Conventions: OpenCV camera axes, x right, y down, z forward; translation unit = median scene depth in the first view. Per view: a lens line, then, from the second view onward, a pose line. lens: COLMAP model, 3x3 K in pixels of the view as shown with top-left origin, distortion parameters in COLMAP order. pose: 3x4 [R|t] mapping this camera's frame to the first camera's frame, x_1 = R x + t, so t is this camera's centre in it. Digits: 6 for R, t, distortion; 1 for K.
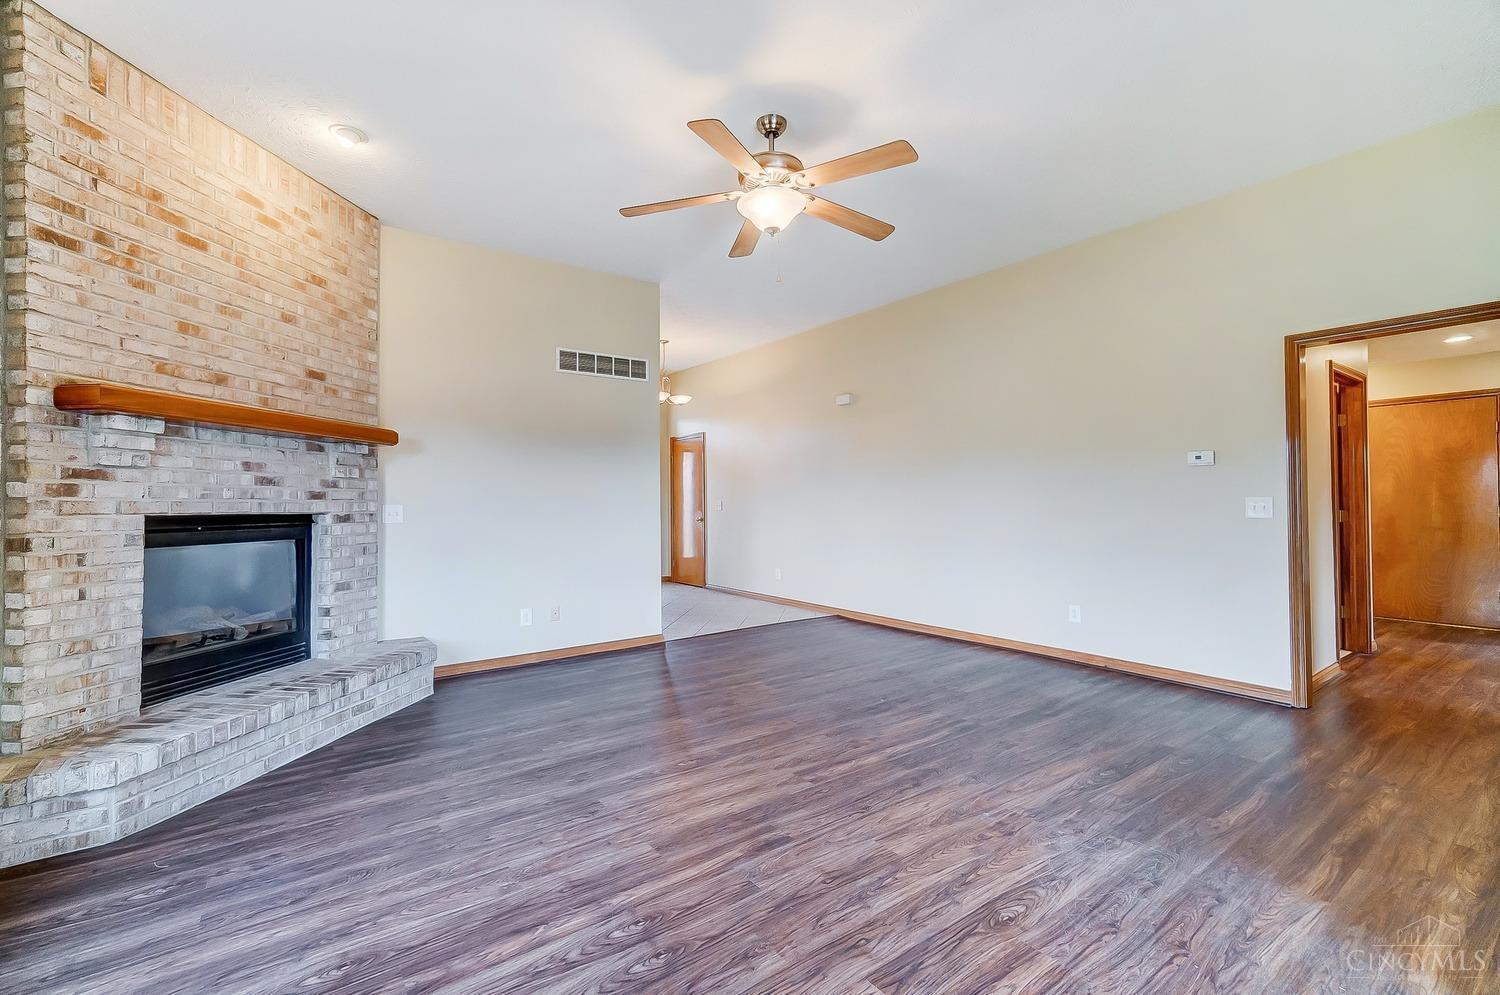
lens RADIAL K [[645.9, 0, 734.3], [0, 645.9, 491.4], [0, 0, 1]] dist [-0.011861, 0.006486]
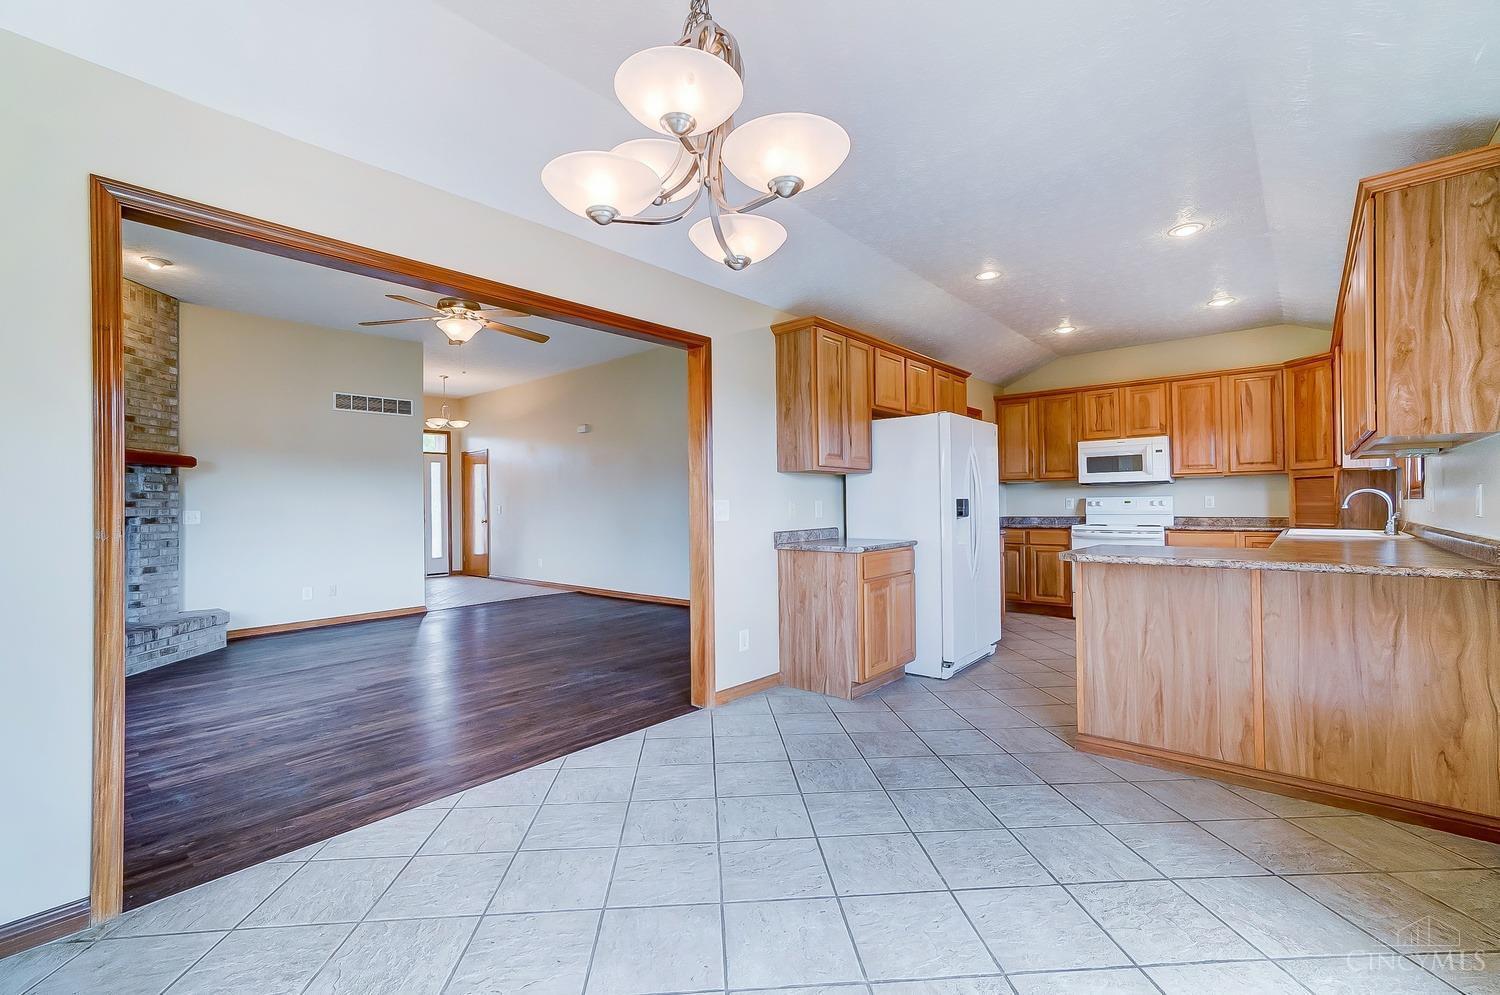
lens RADIAL K [[645.9, 0, 743.7], [0, 645.9, 495.6], [0, 0, 1]] dist [-0.011861, 0.006486]
pose [[0.973765, -0.005121, 0.227499, 0.335750], [0.005252, 0.999986, 0.000027, -0.005236], [-0.227496, 0.001168, 0.973778, -0.663753]]
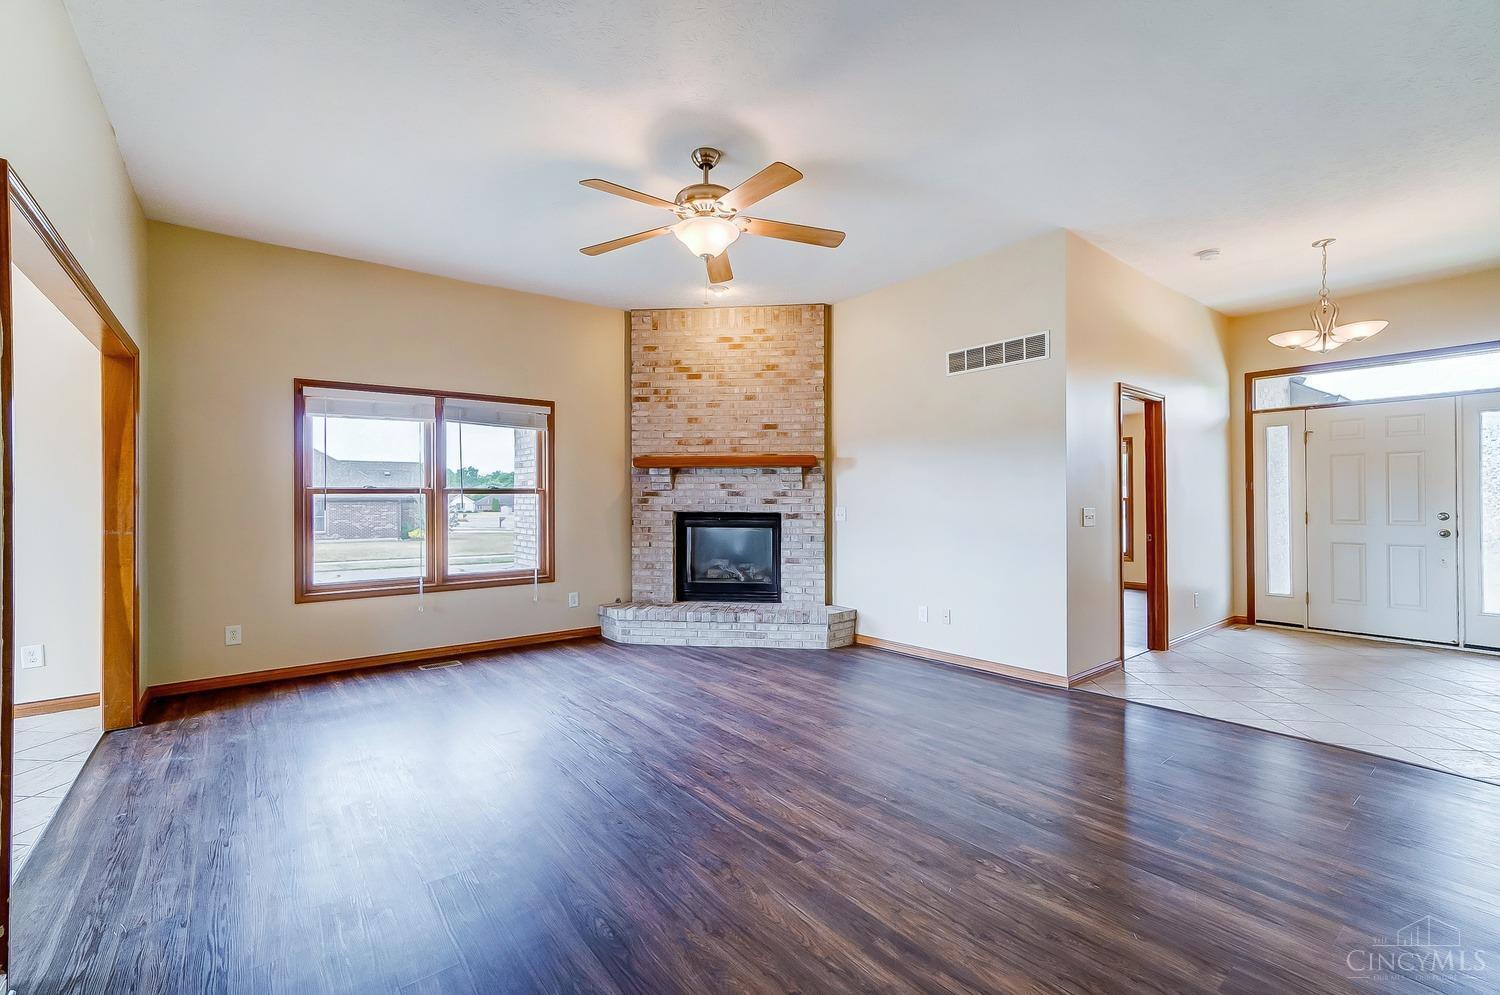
lens RADIAL K [[645.9, 0, 735.5], [0, 645.9, 493.7], [0, 0, 1]] dist [-0.011861, 0.006486]
pose [[0.033316, -0.002379, -0.999442, 0.965976], [0.021570, 0.999766, -0.001660, -0.011930], [0.999212, -0.021502, 0.033359, 0.857420]]
